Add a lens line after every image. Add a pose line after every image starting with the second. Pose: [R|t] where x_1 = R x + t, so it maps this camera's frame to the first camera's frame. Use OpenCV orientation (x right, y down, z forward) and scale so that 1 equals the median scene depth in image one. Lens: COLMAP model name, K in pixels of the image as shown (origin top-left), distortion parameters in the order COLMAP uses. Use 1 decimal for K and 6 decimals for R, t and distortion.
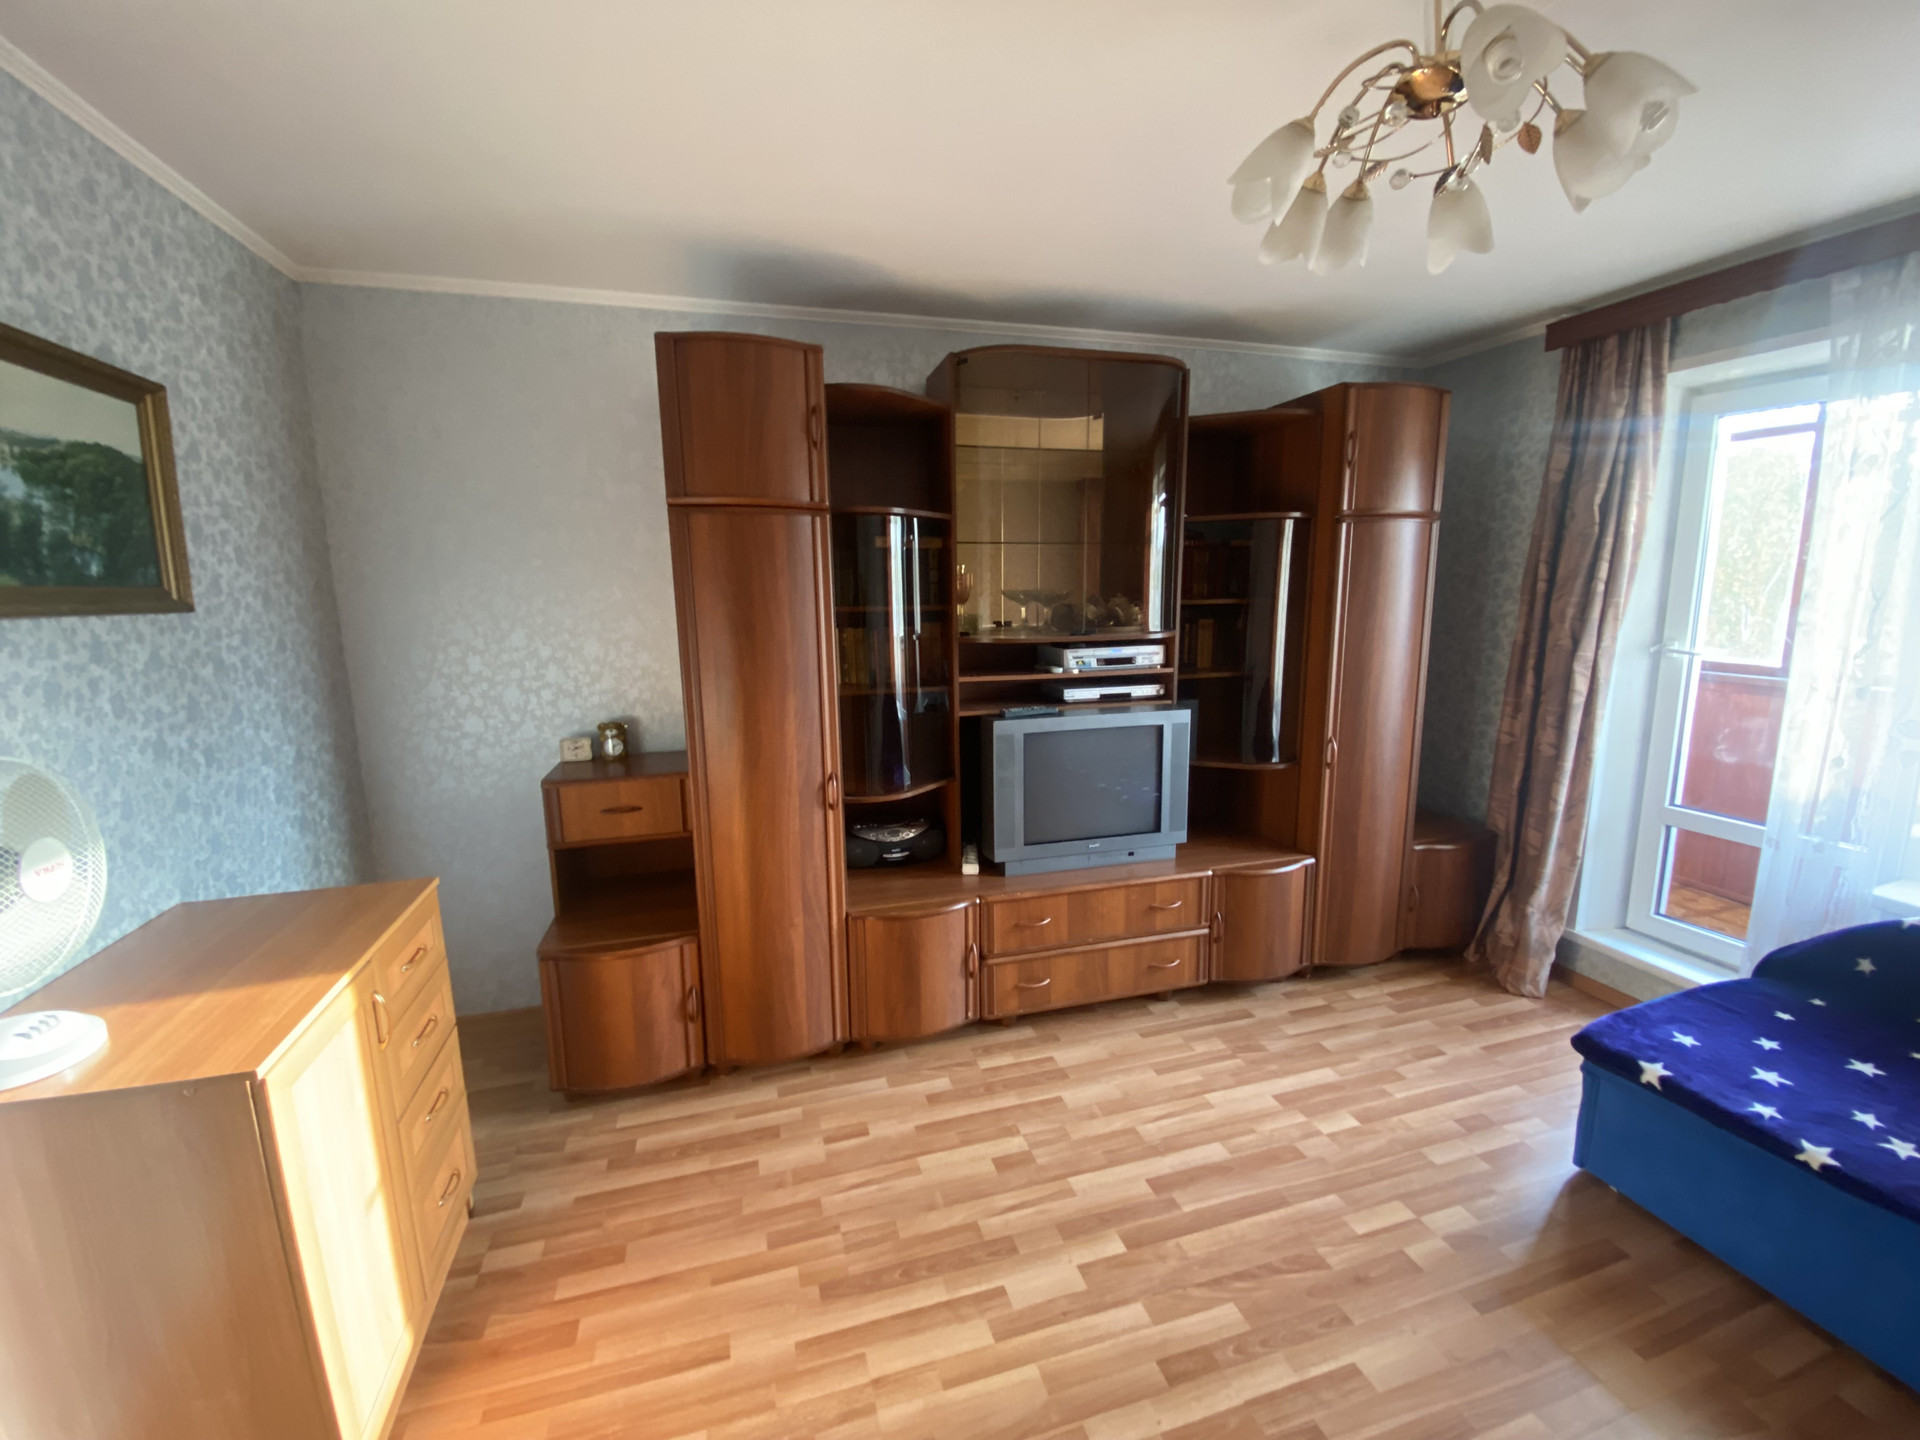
lens RADIAL K [[778.9, 0, 977.7], [0, 778.9, 716.3], [0, 0, 1]] dist [0.014127, -0.017945]
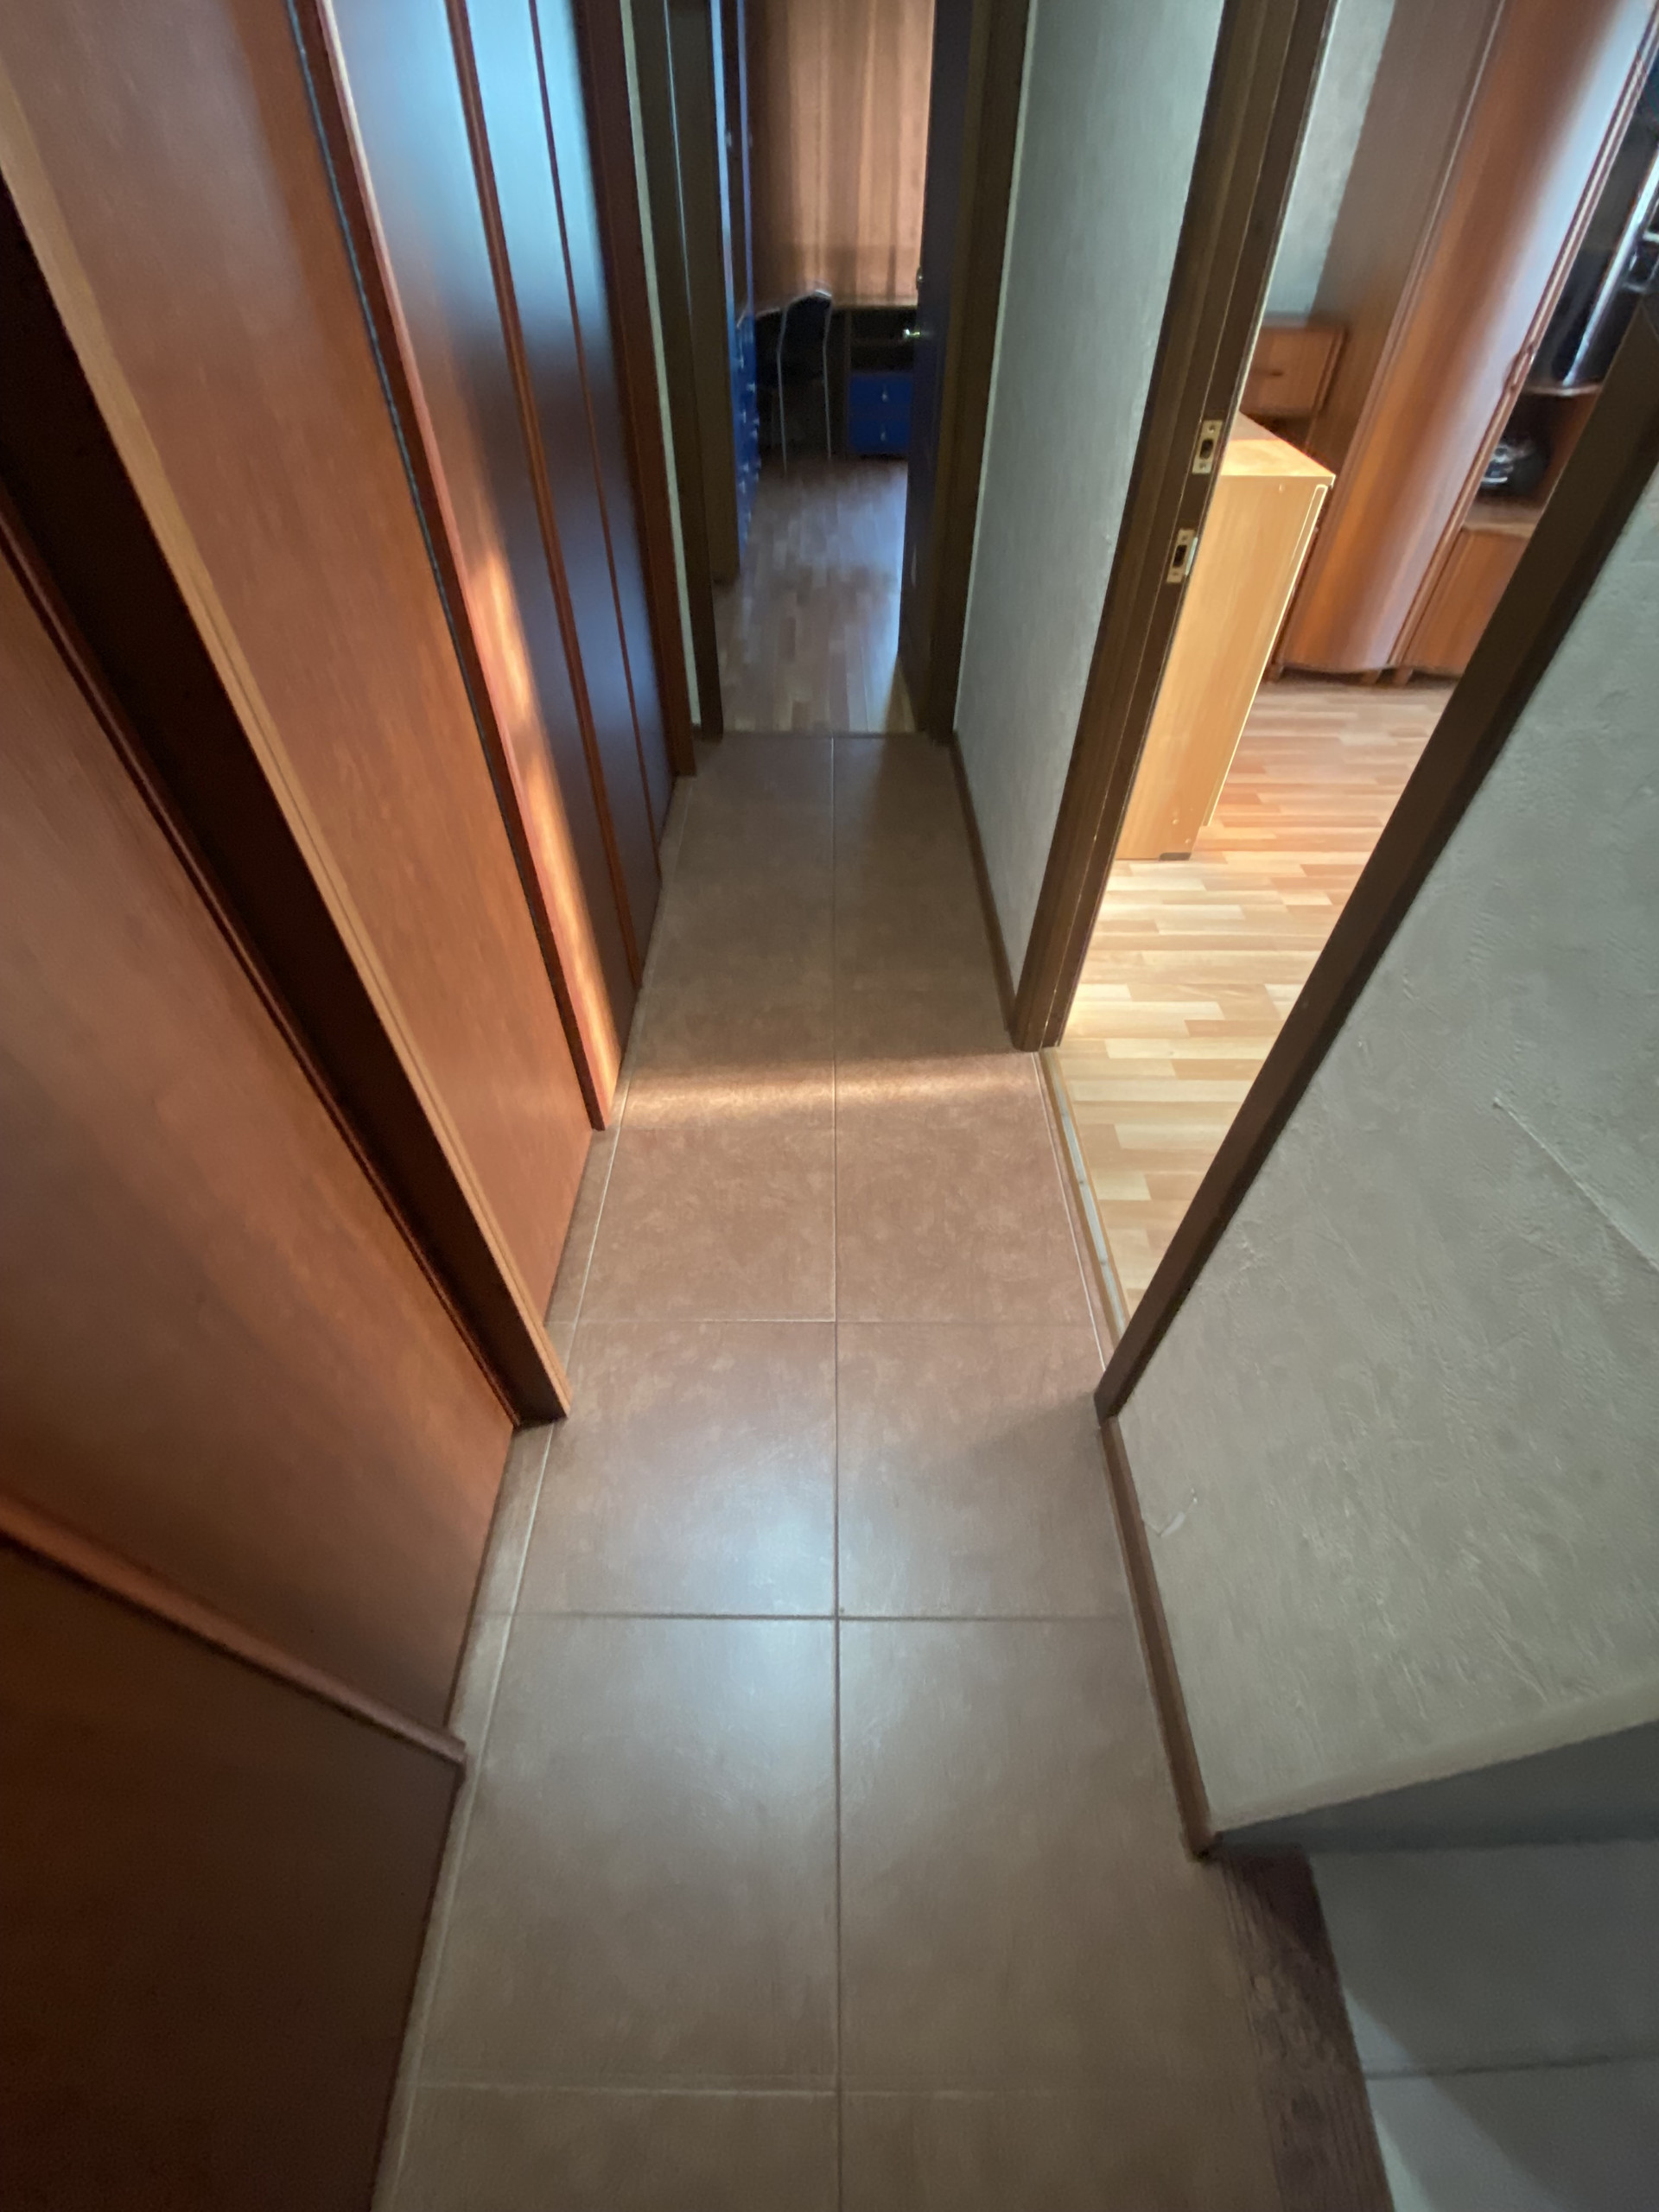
lens RADIAL K [[897.4, 0, 824.1], [0, 897.4, 1112.9], [0, 0, 1]] dist [0.014127, -0.017945]
pose [[0.959262, 0.226989, -0.168205, -0.611775], [-0.074352, 0.777222, 0.624818, 0.189046], [0.272559, -0.586858, 0.762437, -0.563194]]
